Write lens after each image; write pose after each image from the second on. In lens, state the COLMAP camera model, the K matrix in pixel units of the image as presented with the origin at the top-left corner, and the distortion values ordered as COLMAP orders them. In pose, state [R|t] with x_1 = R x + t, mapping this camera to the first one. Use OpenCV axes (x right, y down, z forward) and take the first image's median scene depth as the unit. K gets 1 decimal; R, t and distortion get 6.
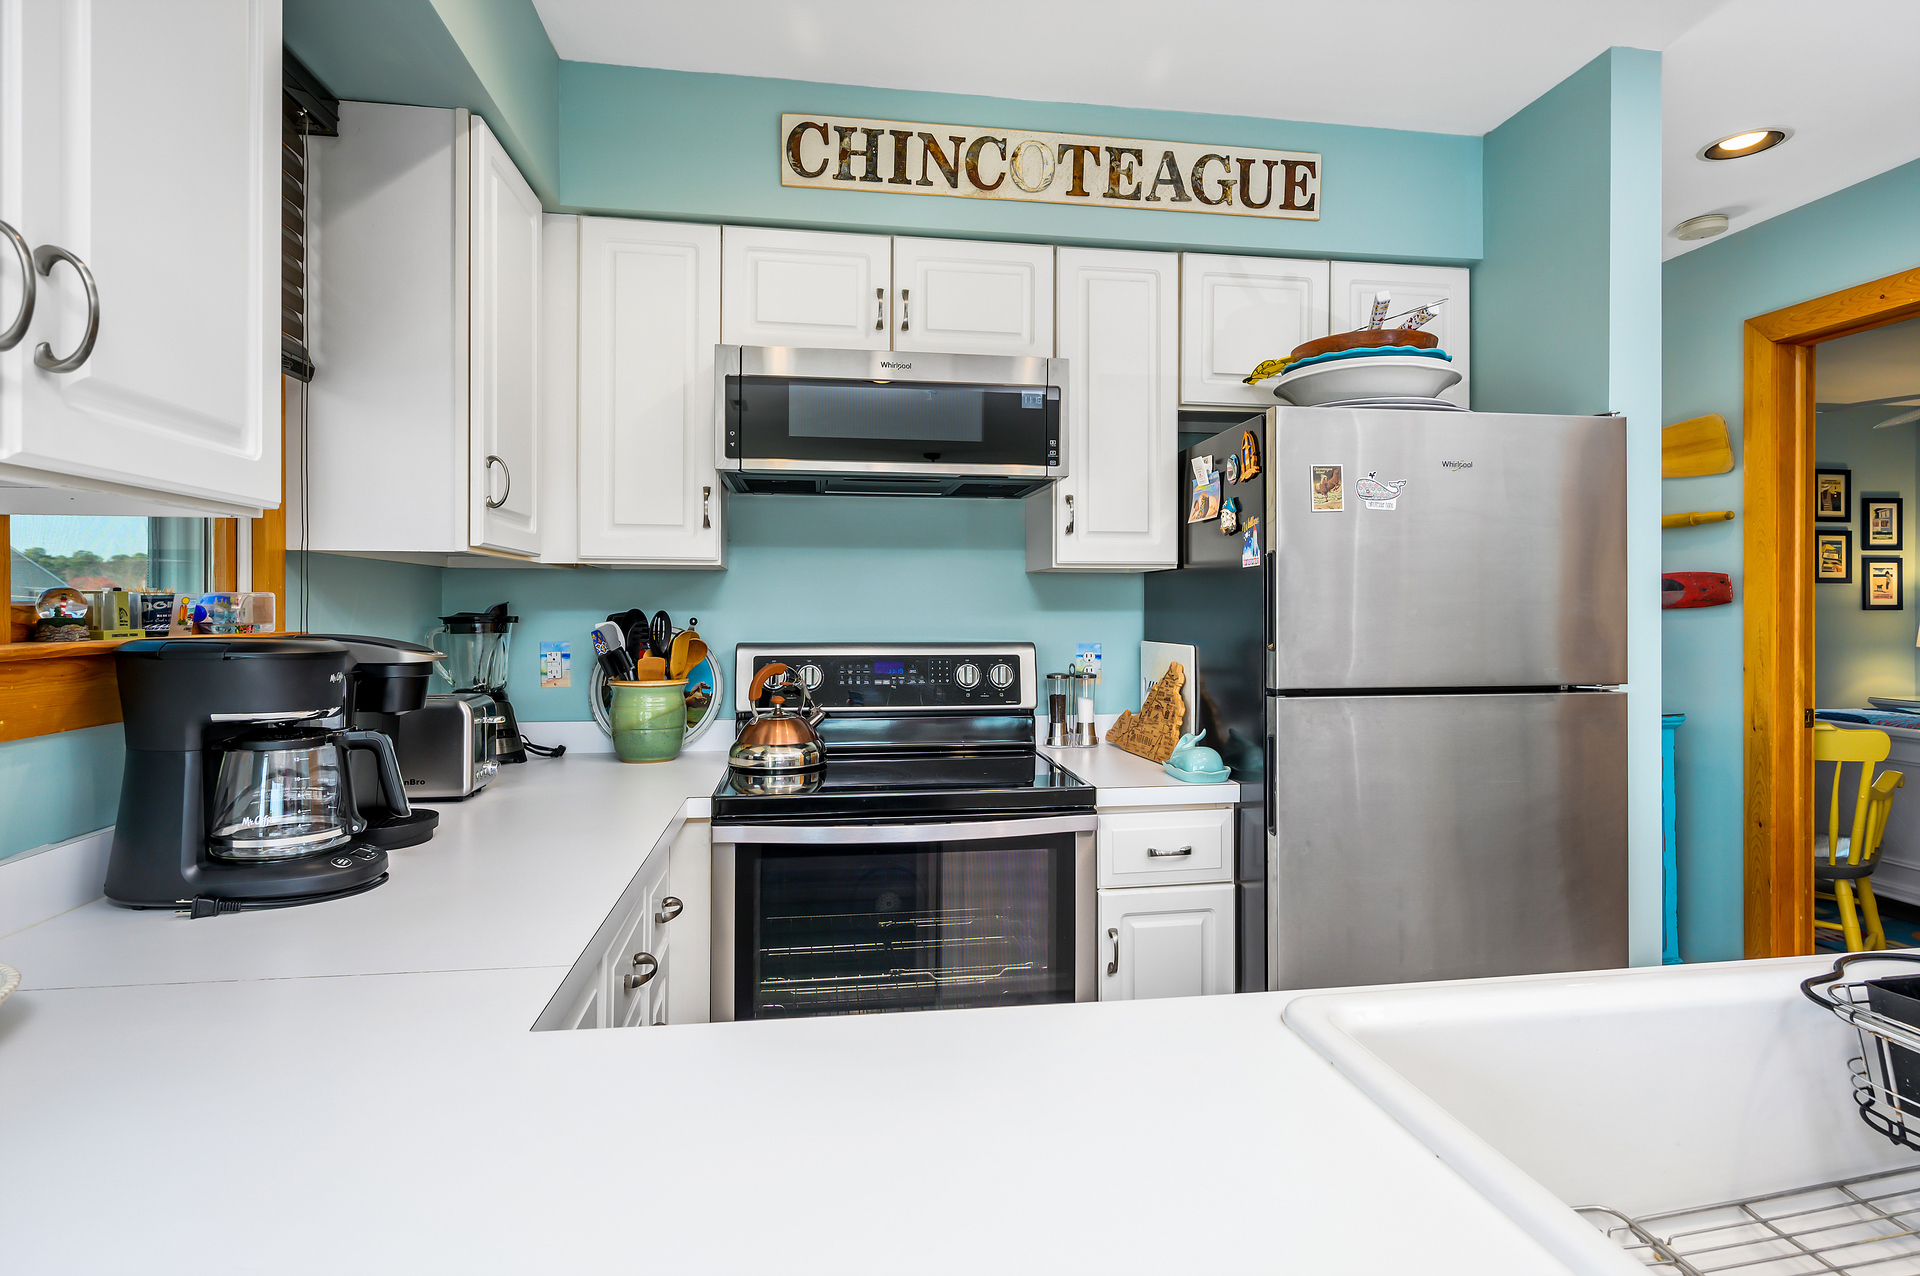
lens RADIAL K [[939.2, 0, 958.4], [0, 939.2, 604.6], [0, 0, 1]] dist [-0.000144, 0.000000]
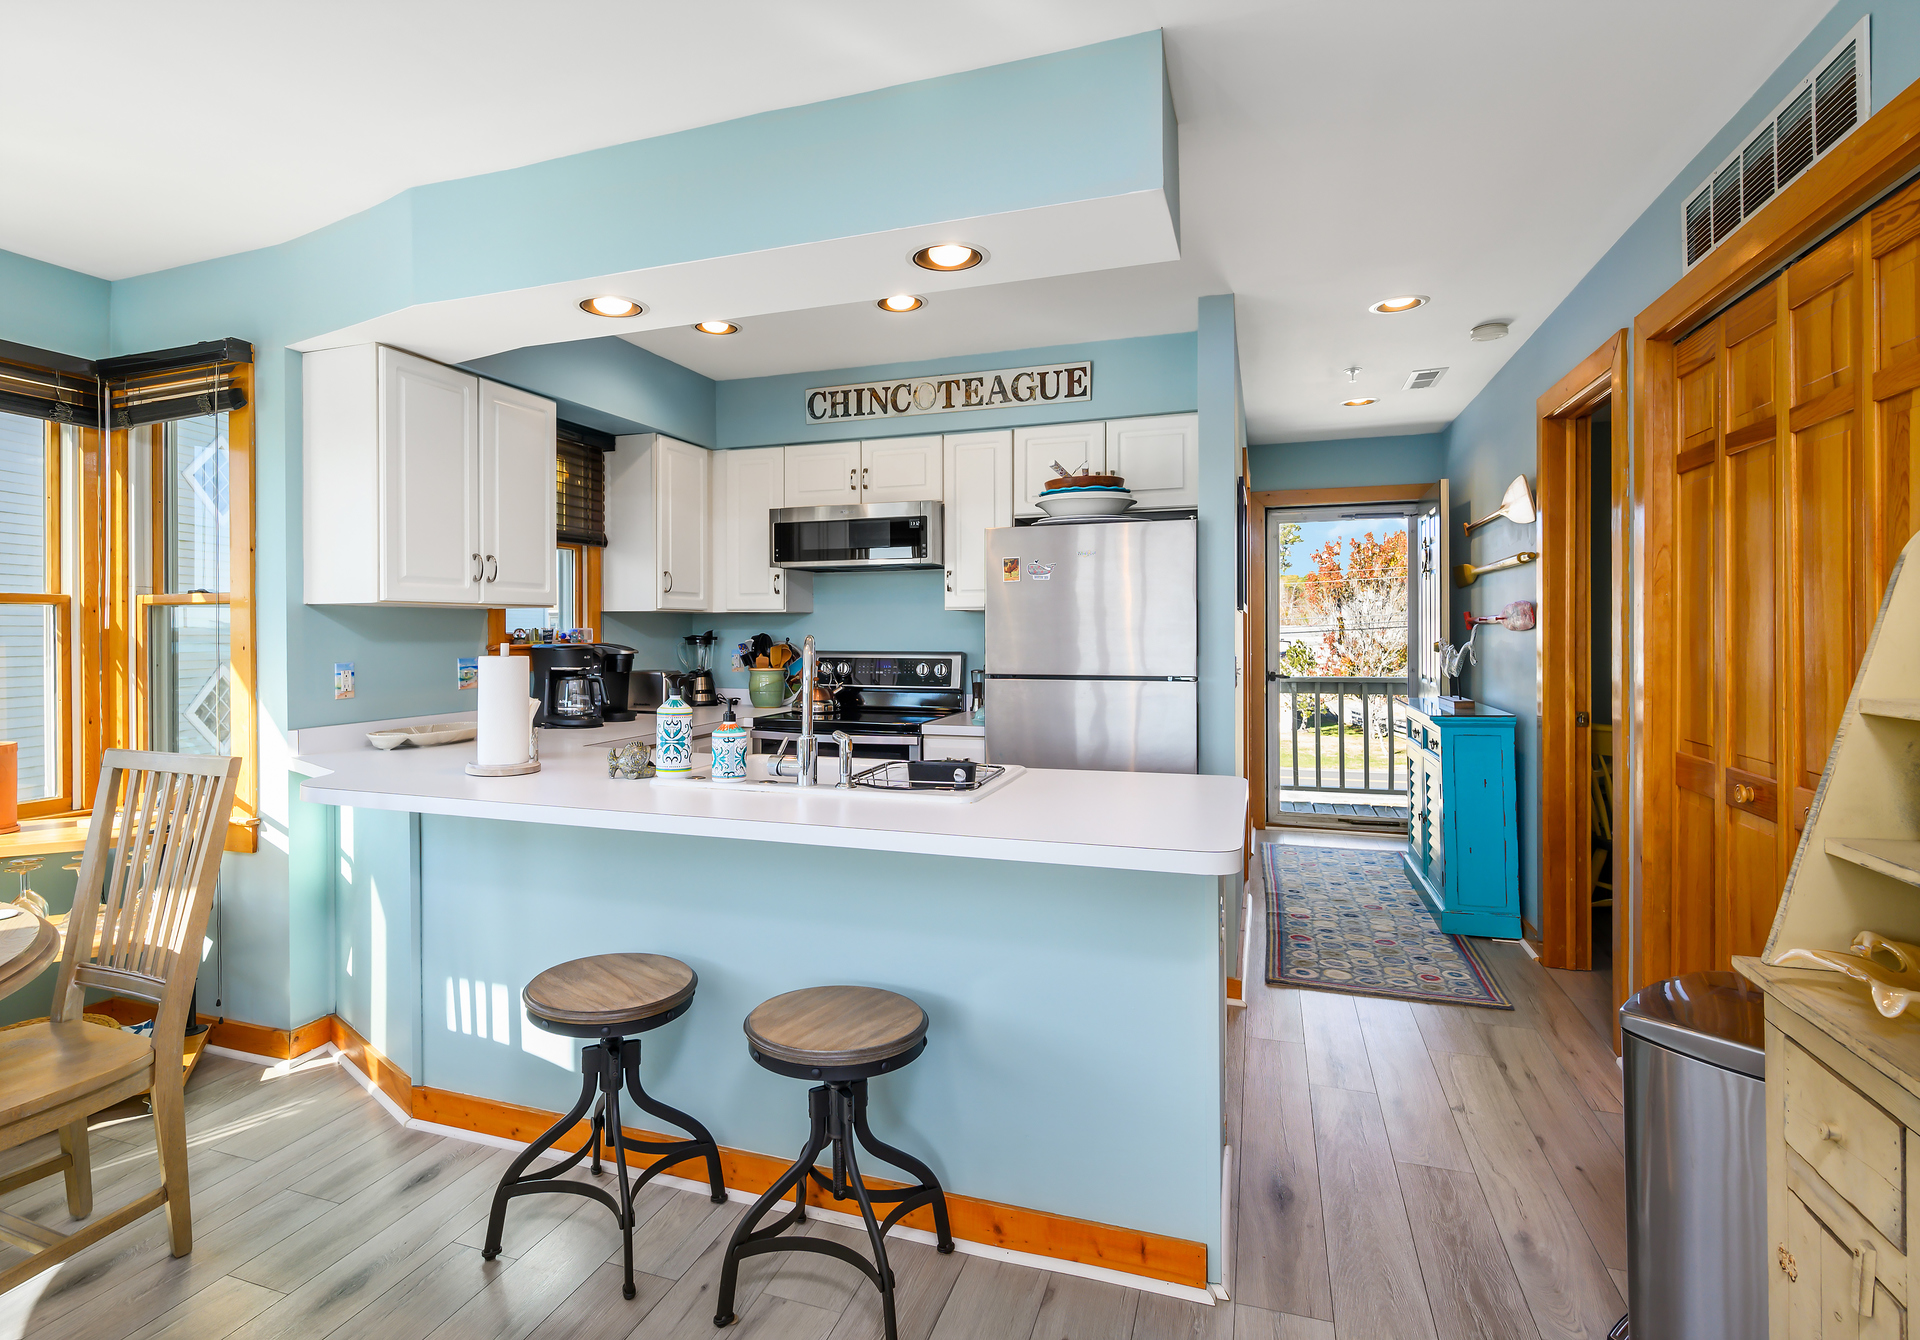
lens RADIAL K [[928.8, 0, 954.8], [0, 928.8, 631.0], [0, 0, 1]] dist [0.000252, 0.000020]
pose [[0.891449, -0.003580, -0.453107, 0.971192], [0.006594, 0.999965, 0.005071, -0.007821], [0.453073, -0.007508, 0.891442, -0.626102]]
